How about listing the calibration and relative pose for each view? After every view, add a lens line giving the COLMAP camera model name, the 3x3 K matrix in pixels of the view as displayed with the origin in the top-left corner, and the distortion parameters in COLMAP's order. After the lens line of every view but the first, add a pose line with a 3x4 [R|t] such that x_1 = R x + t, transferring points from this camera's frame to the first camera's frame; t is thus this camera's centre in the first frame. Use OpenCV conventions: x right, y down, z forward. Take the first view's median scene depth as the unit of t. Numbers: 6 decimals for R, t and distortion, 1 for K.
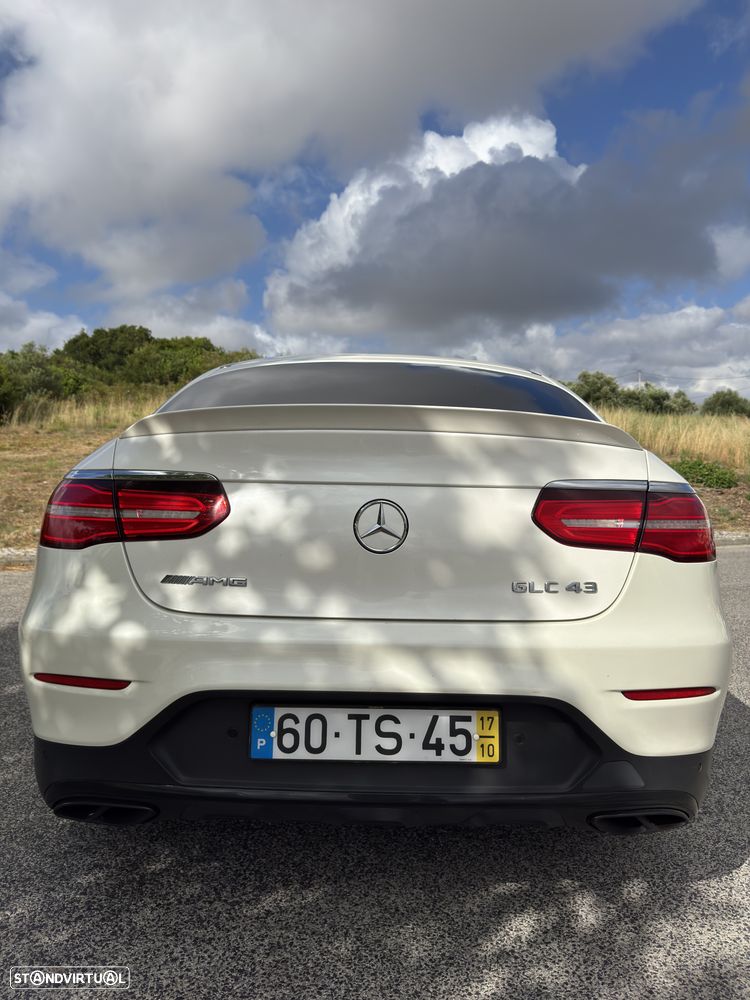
lens RADIAL K [[718.4, 0, 379.7], [0, 718.4, 502.4], [0, 0, 1]] dist [0.003659, -0.001595]
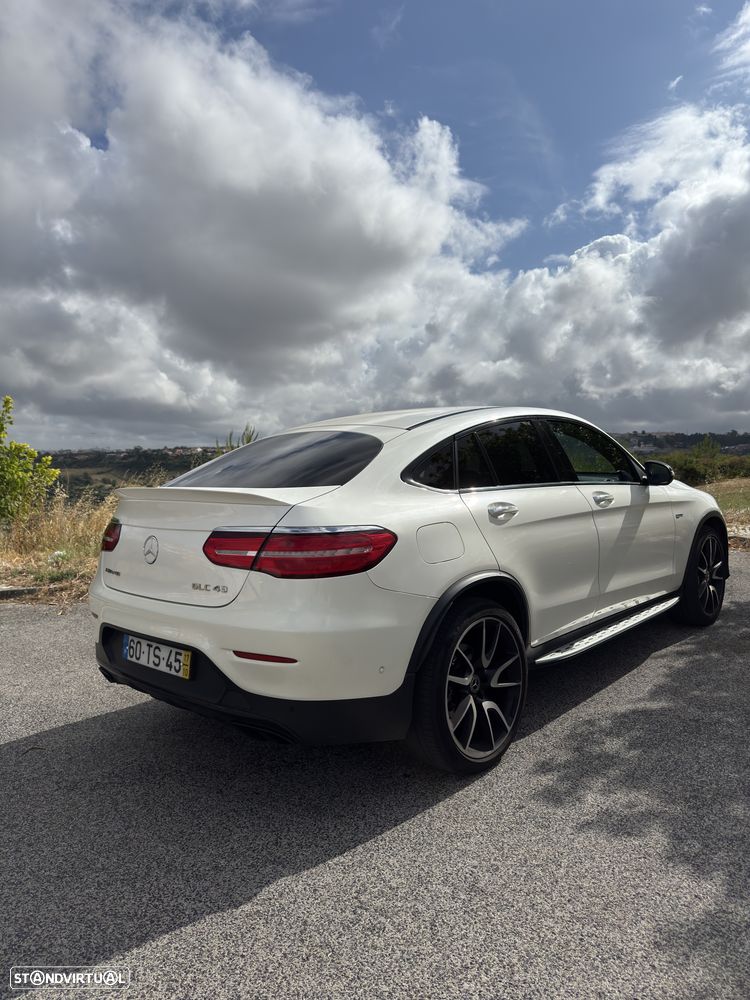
lens RADIAL K [[718.2, 0, 365.2], [0, 718.2, 497.4], [0, 0, 1]] dist [0.005285, -0.007894]
pose [[0.717629, -0.010877, -0.696341, 1.725852], [0.030281, 0.999420, 0.015595, -0.117938], [0.695767, -0.032277, 0.717542, 0.005612]]
